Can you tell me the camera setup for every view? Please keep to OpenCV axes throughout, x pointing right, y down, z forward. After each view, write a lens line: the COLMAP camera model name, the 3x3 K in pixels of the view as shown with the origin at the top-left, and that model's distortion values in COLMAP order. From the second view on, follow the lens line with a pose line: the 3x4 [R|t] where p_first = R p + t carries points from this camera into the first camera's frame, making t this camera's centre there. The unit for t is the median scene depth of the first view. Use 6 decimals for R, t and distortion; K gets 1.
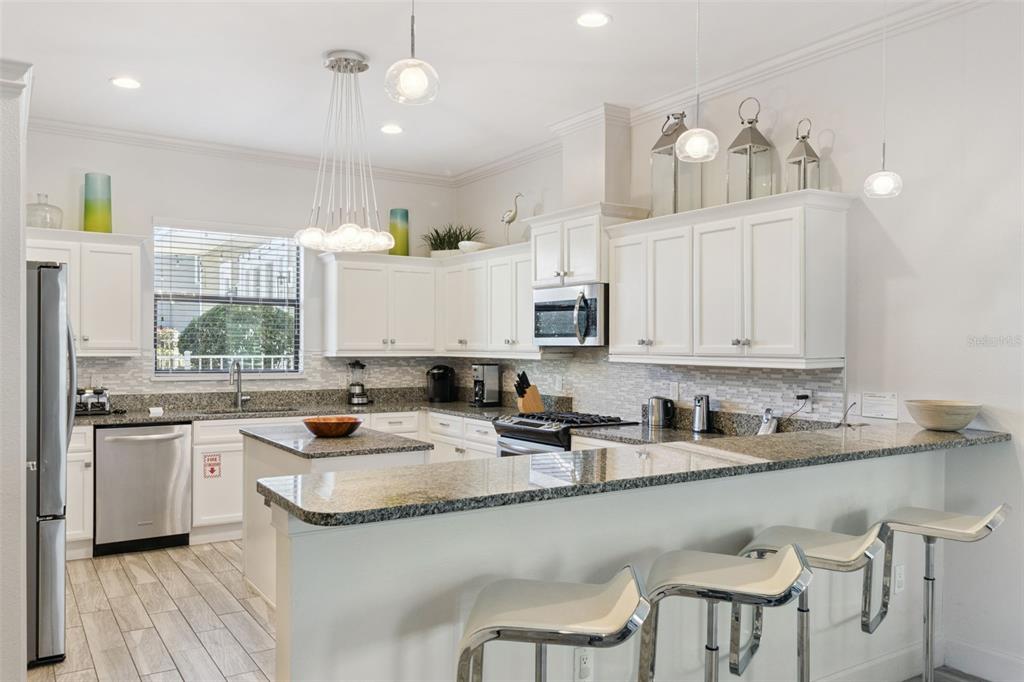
lens RADIAL K [[780.2, 0, 506.1], [0, 780.2, 349.0], [0, 0, 1]] dist [-0.013690, 0.003892]
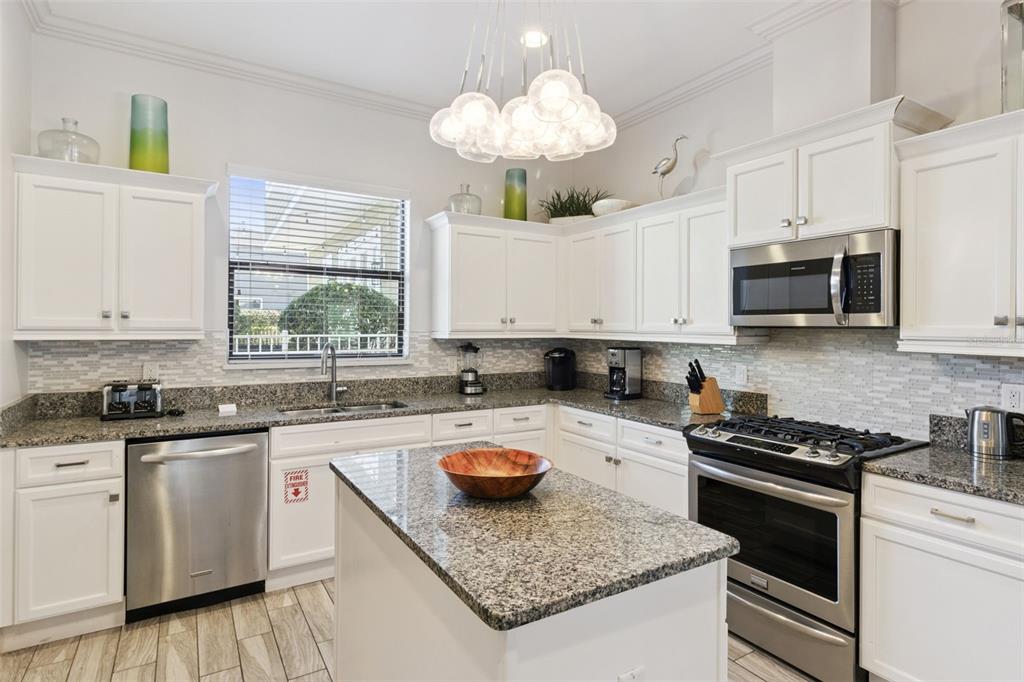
lens RADIAL K [[526.6, 0, 495.2], [0, 526.6, 317.0], [0, 0, 1]] dist [-0.004161, -0.000228]
pose [[0.999100, 0.000674, -0.042411, -0.157274], [-0.001480, 0.999819, -0.018957, -0.003016], [0.042390, 0.019003, 0.998920, 0.476292]]
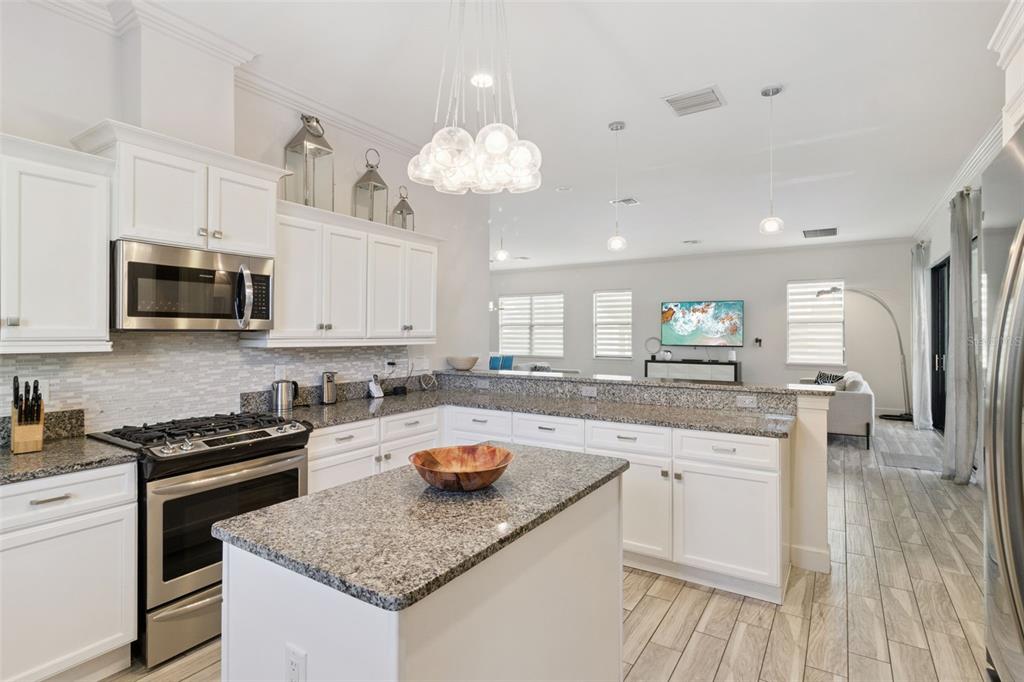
lens RADIAL K [[526.6, 0, 503.5], [0, 526.6, 325.8], [0, 0, 1]] dist [-0.004161, -0.000228]
pose [[-0.406067, 0.001858, 0.913841, -0.458898], [-0.003687, 0.999986, -0.003671, -0.006755], [-0.913836, -0.004860, -0.406055, 0.861366]]
